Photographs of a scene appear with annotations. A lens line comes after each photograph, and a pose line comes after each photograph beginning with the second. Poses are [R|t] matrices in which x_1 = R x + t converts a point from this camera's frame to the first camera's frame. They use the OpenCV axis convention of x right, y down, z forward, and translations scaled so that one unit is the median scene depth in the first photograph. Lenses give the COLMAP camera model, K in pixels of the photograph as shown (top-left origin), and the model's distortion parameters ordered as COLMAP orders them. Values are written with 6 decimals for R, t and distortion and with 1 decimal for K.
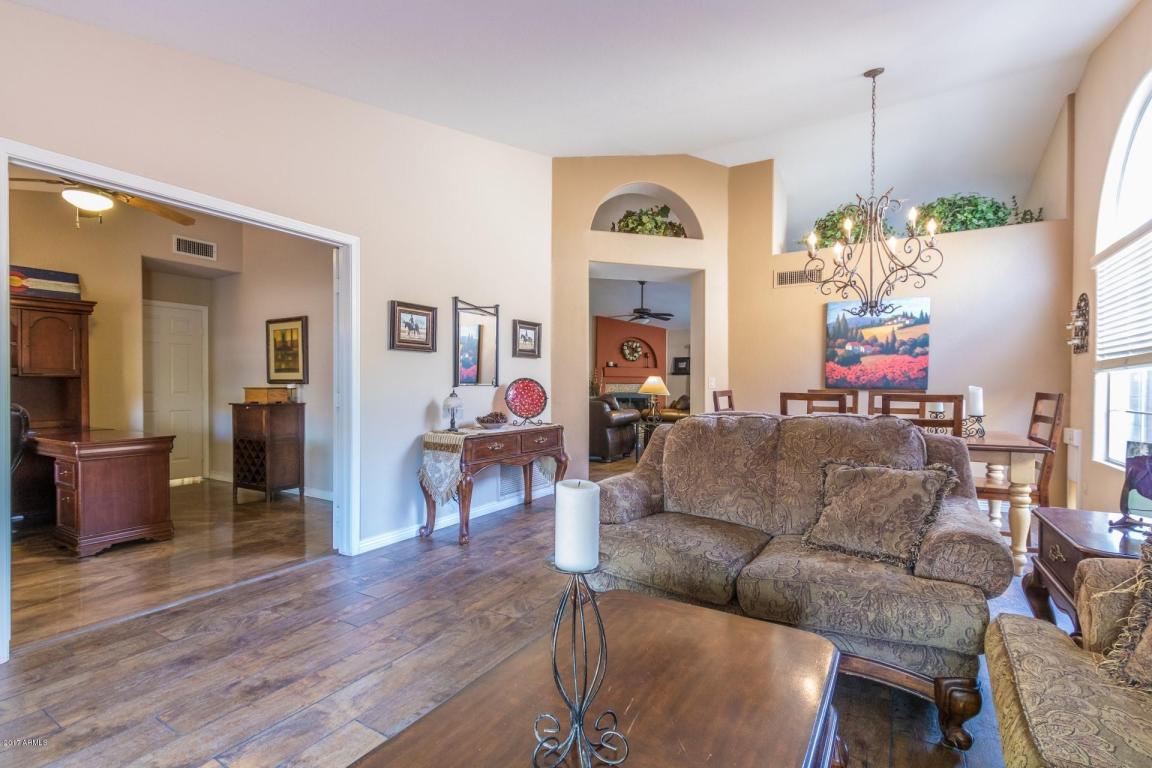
lens RADIAL K [[522.8, 0, 581.5], [0, 522.8, 391.9], [0, 0, 1]] dist [0.006649, -0.001227]
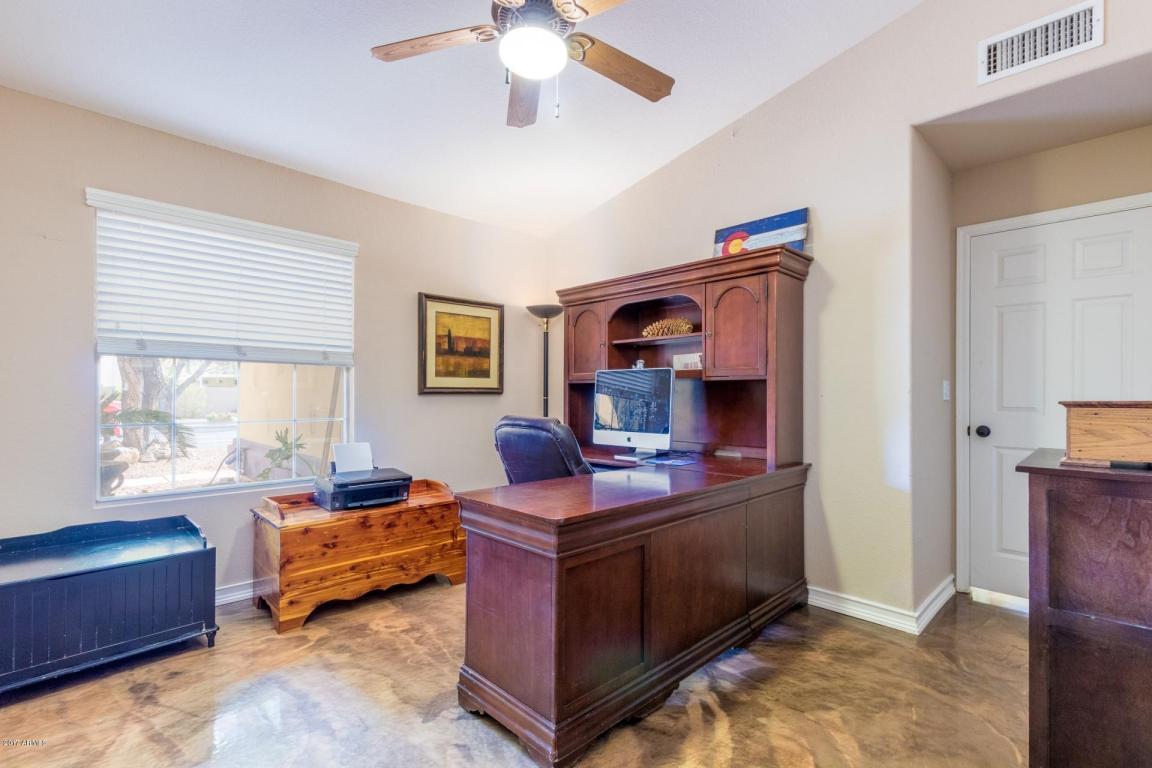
lens RADIAL K [[522.8, 0, 581.5], [0, 522.8, 391.9], [0, 0, 1]] dist [0.006649, -0.001227]
pose [[-0.242246, -0.009562, -0.970168, -0.324066], [-0.017666, 0.999829, -0.005443, -0.007850], [0.970054, 0.015821, -0.242374, 0.898715]]
